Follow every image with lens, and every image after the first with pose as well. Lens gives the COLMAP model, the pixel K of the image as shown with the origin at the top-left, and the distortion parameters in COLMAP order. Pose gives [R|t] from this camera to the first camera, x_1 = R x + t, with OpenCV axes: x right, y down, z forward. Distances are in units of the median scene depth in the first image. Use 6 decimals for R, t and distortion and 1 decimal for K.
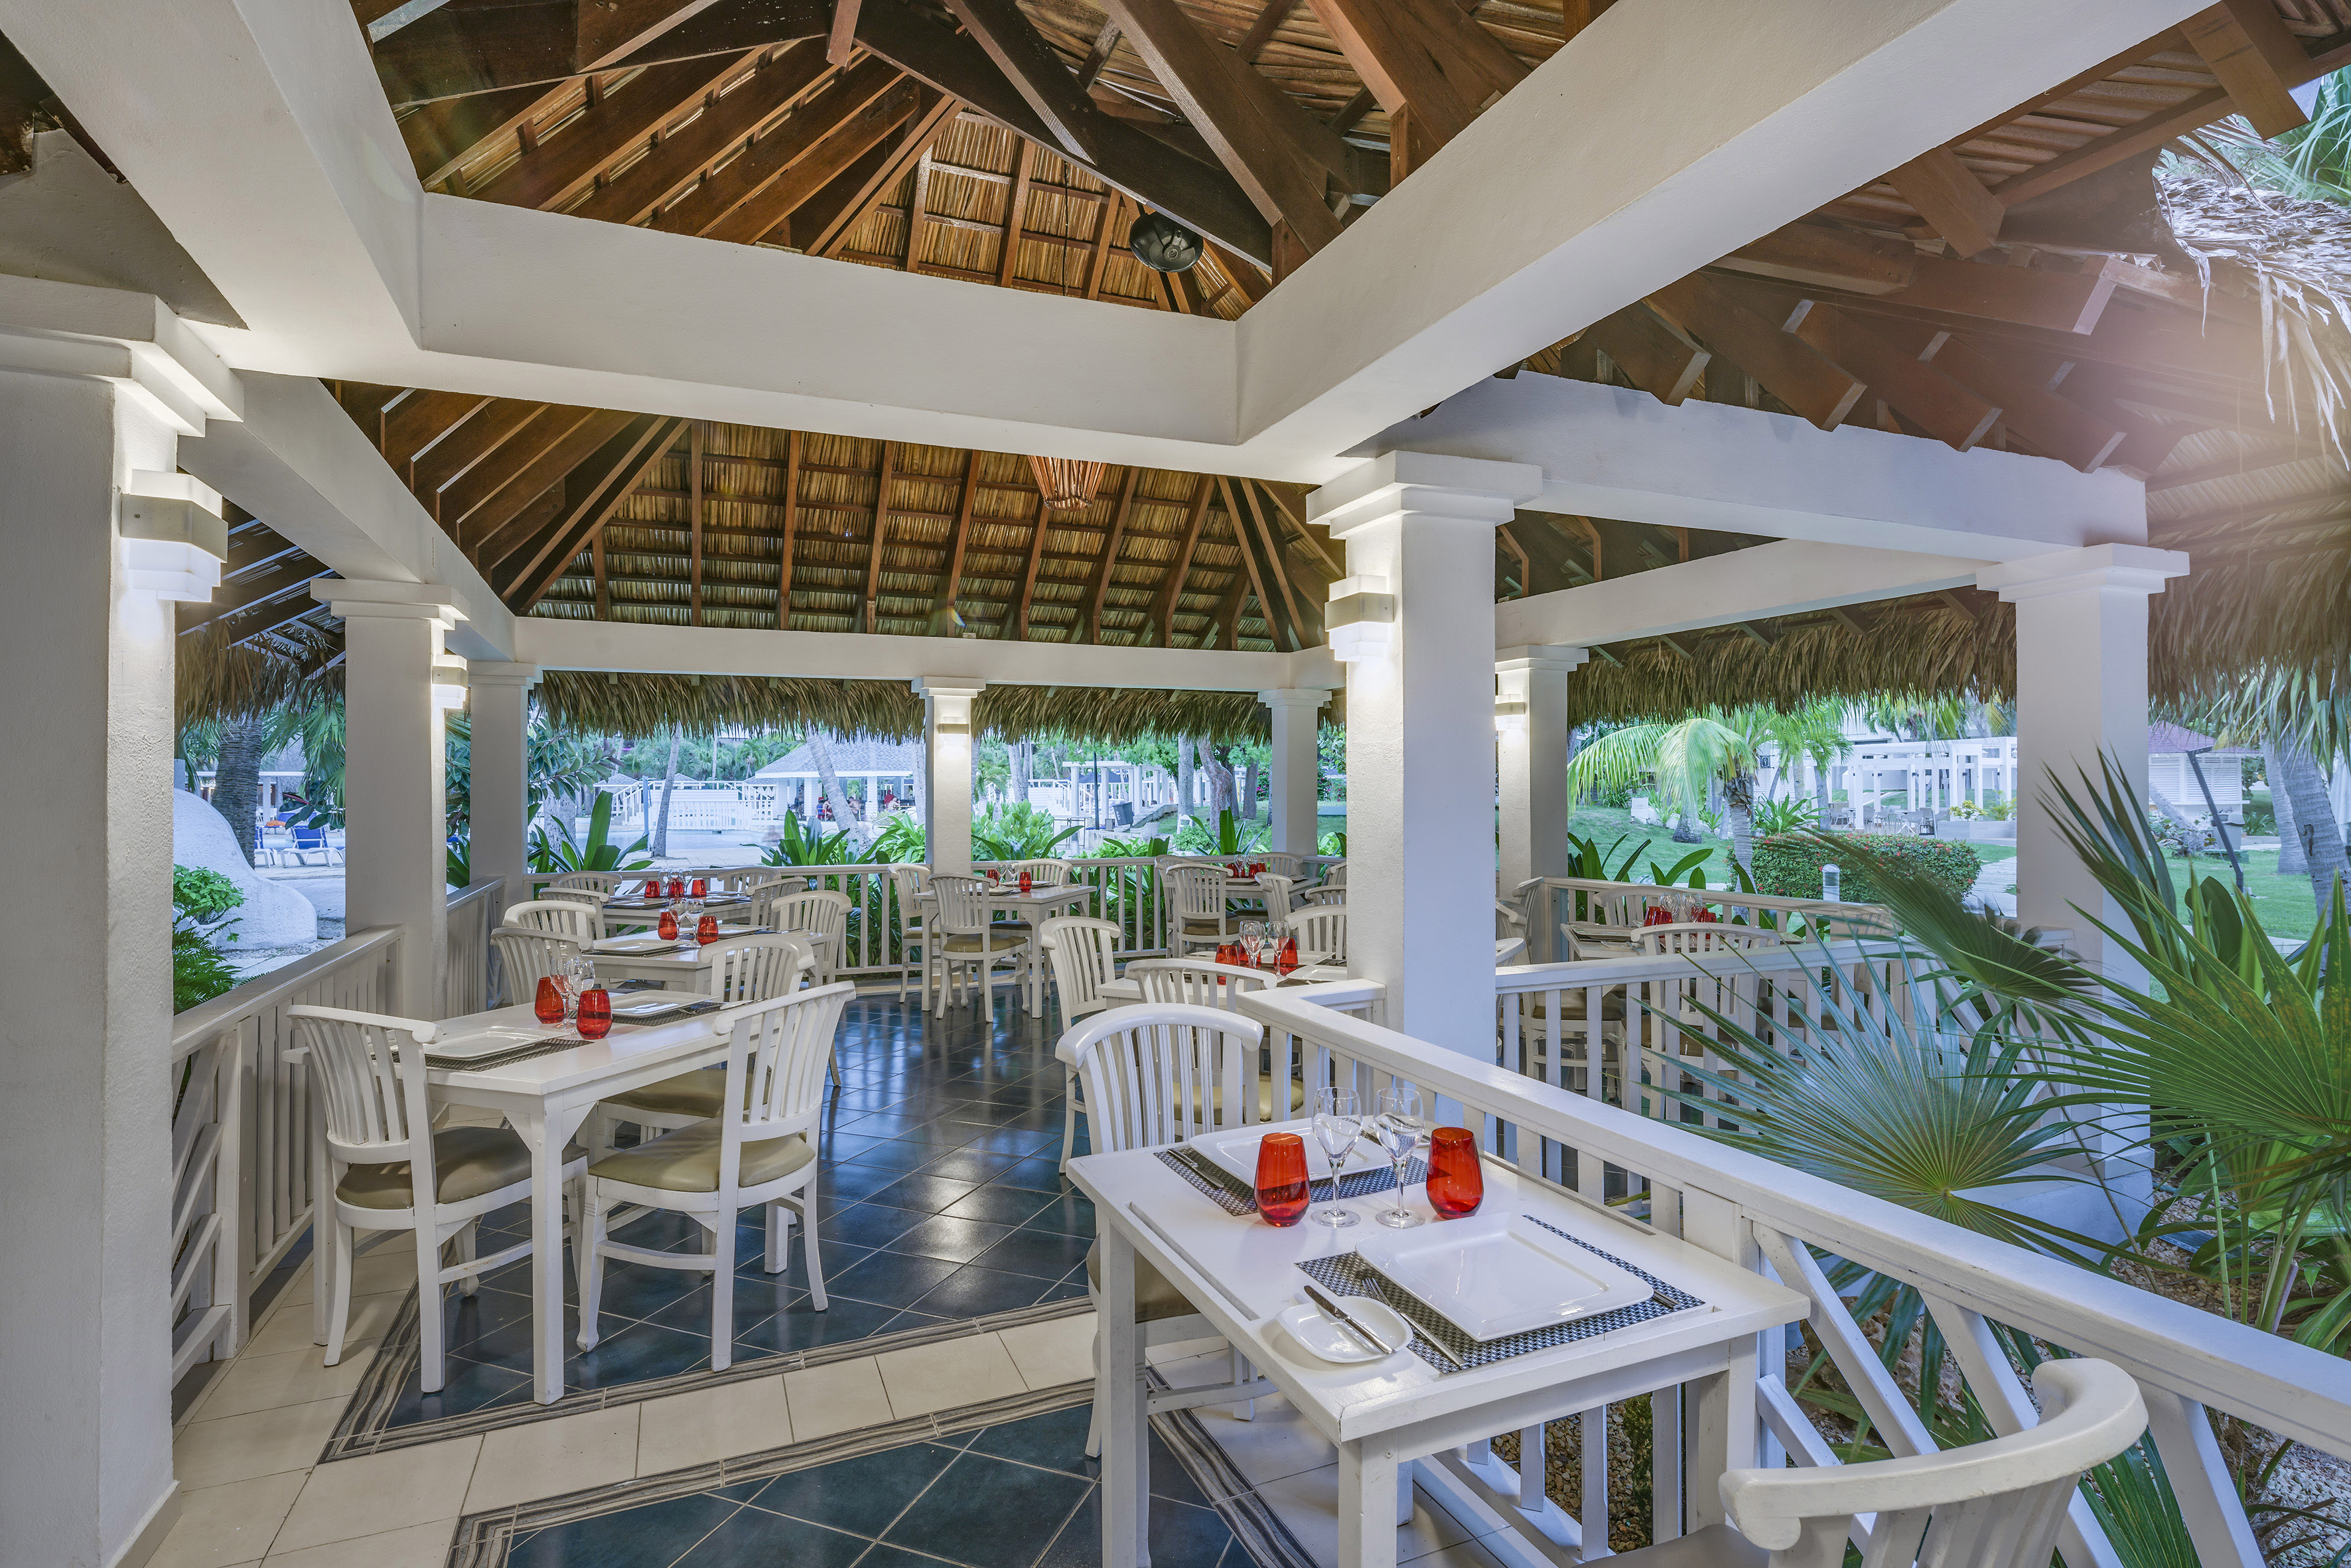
lens RADIAL K [[1156.6, 0, 1175.5], [0, 1156.6, 784.0], [0, 0, 1]] dist [-0.000896, -0.000561]
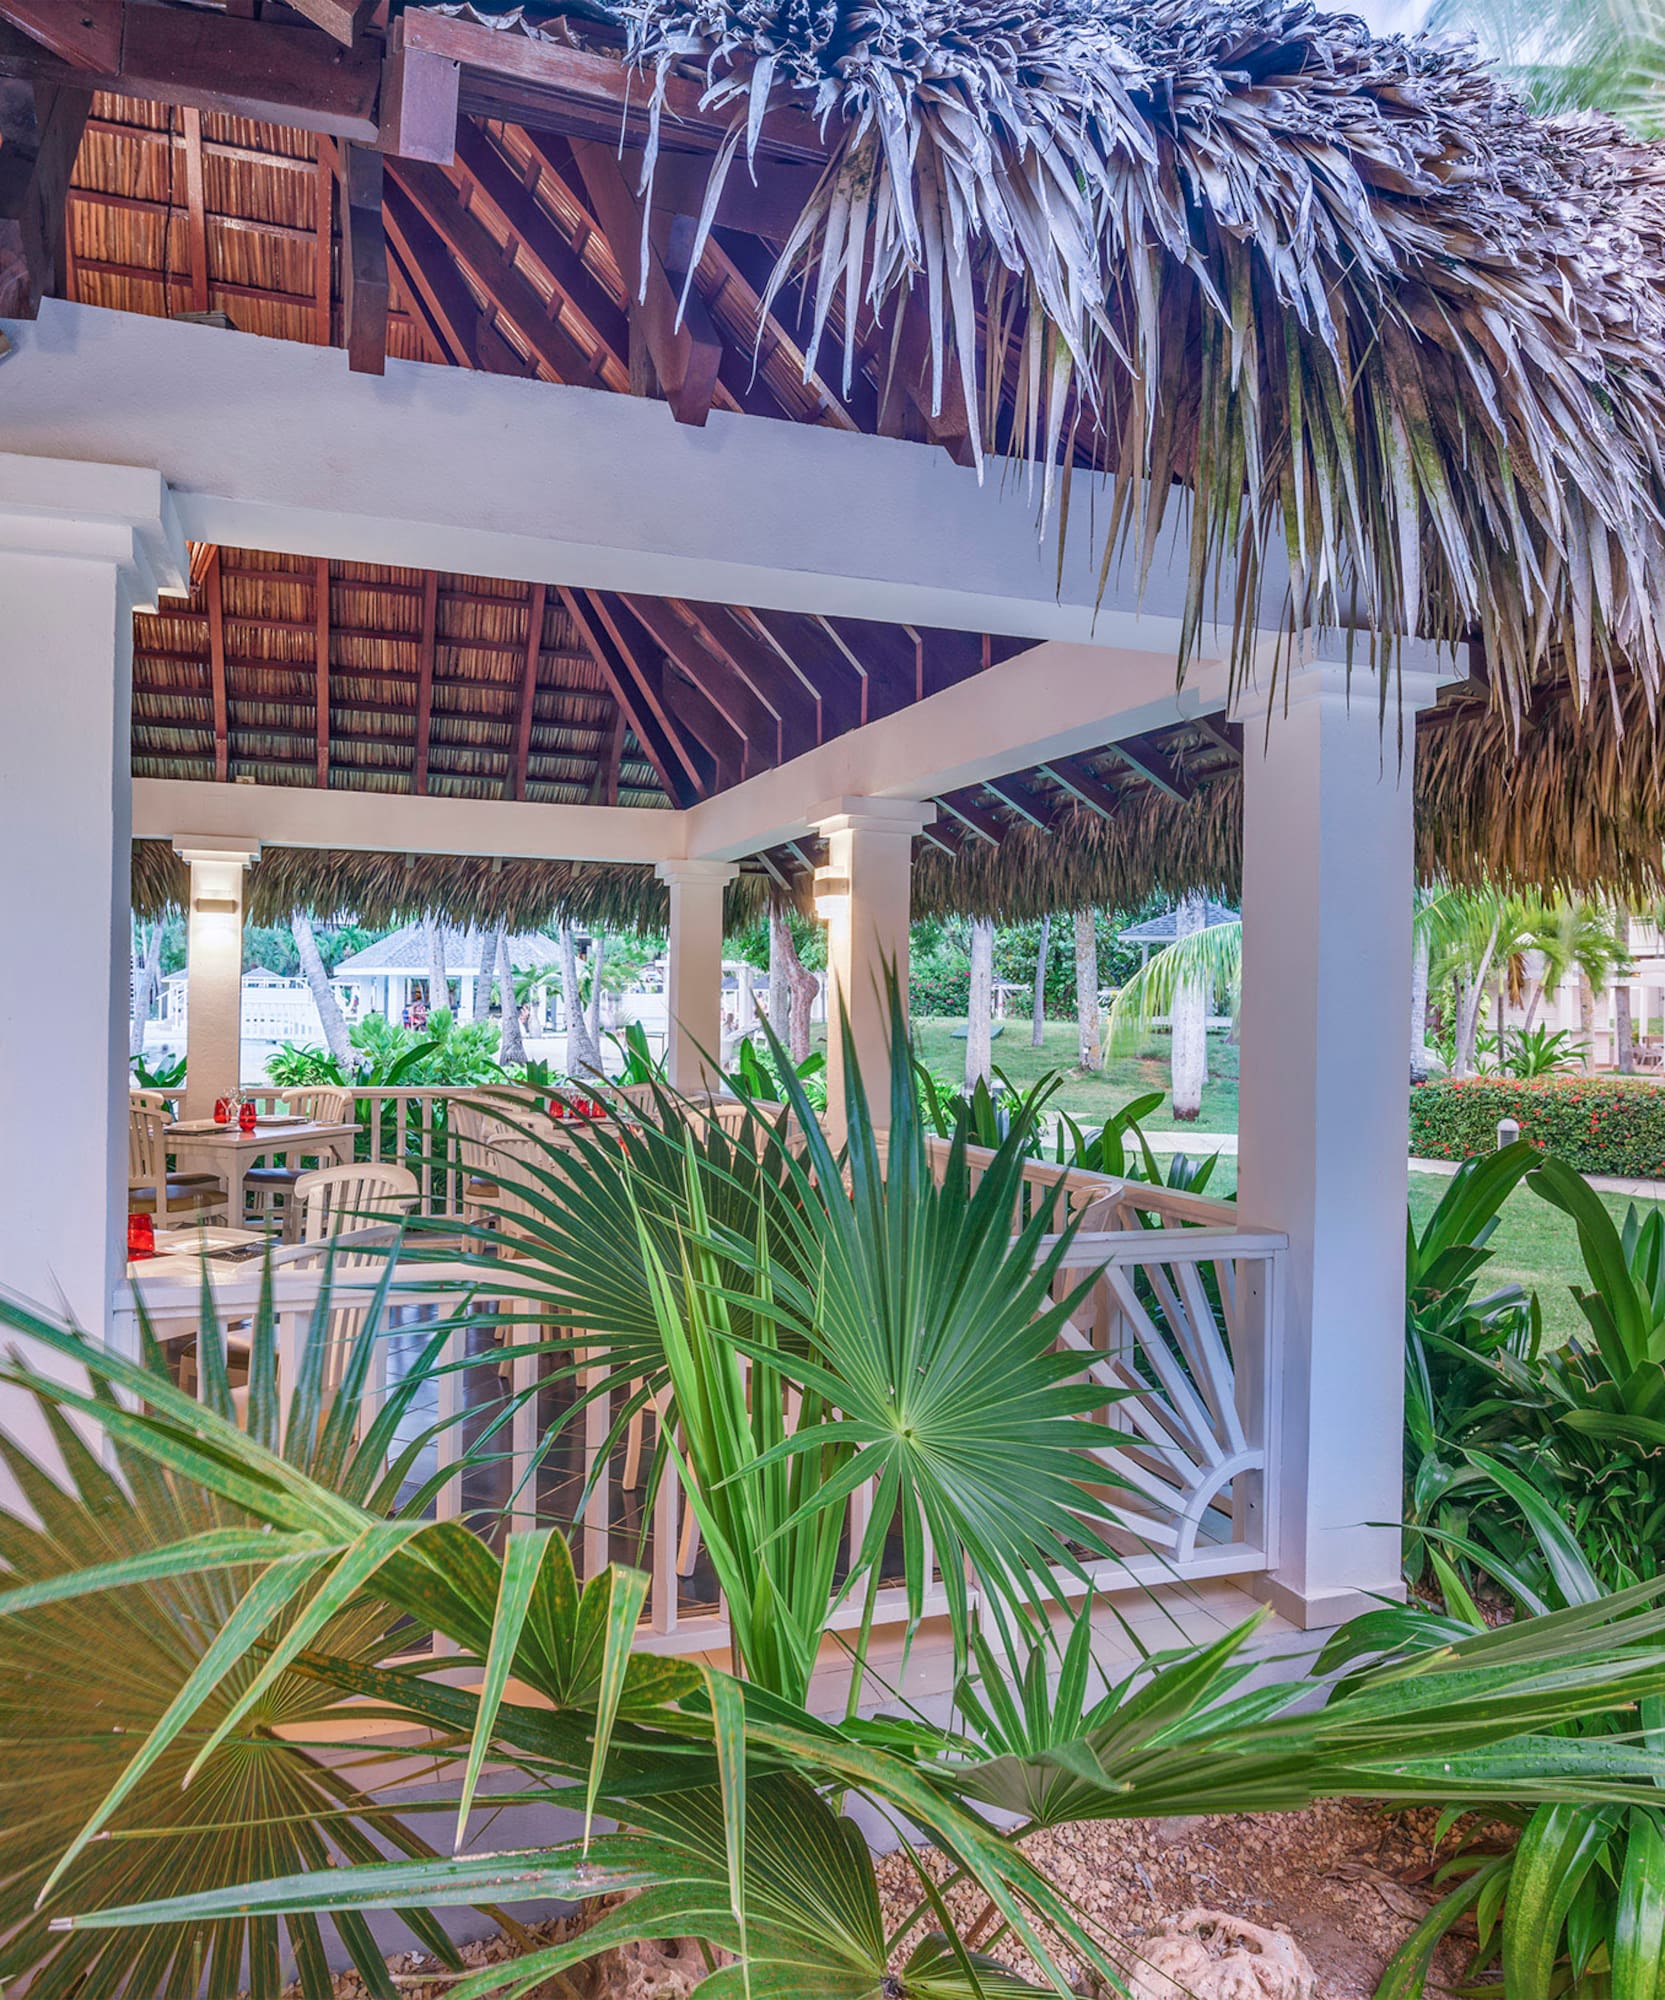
lens RADIAL K [[1480.6, 0, 832.5], [0, 1480.6, 1000.0], [0, 0, 1]] dist [-0.018232, -0.004550]
pose [[0.999050, 0.021726, -0.037787, 0.229420], [-0.021555, 0.999756, 0.004912, -0.001032], [0.037884, -0.004093, 0.999274, 0.072557]]
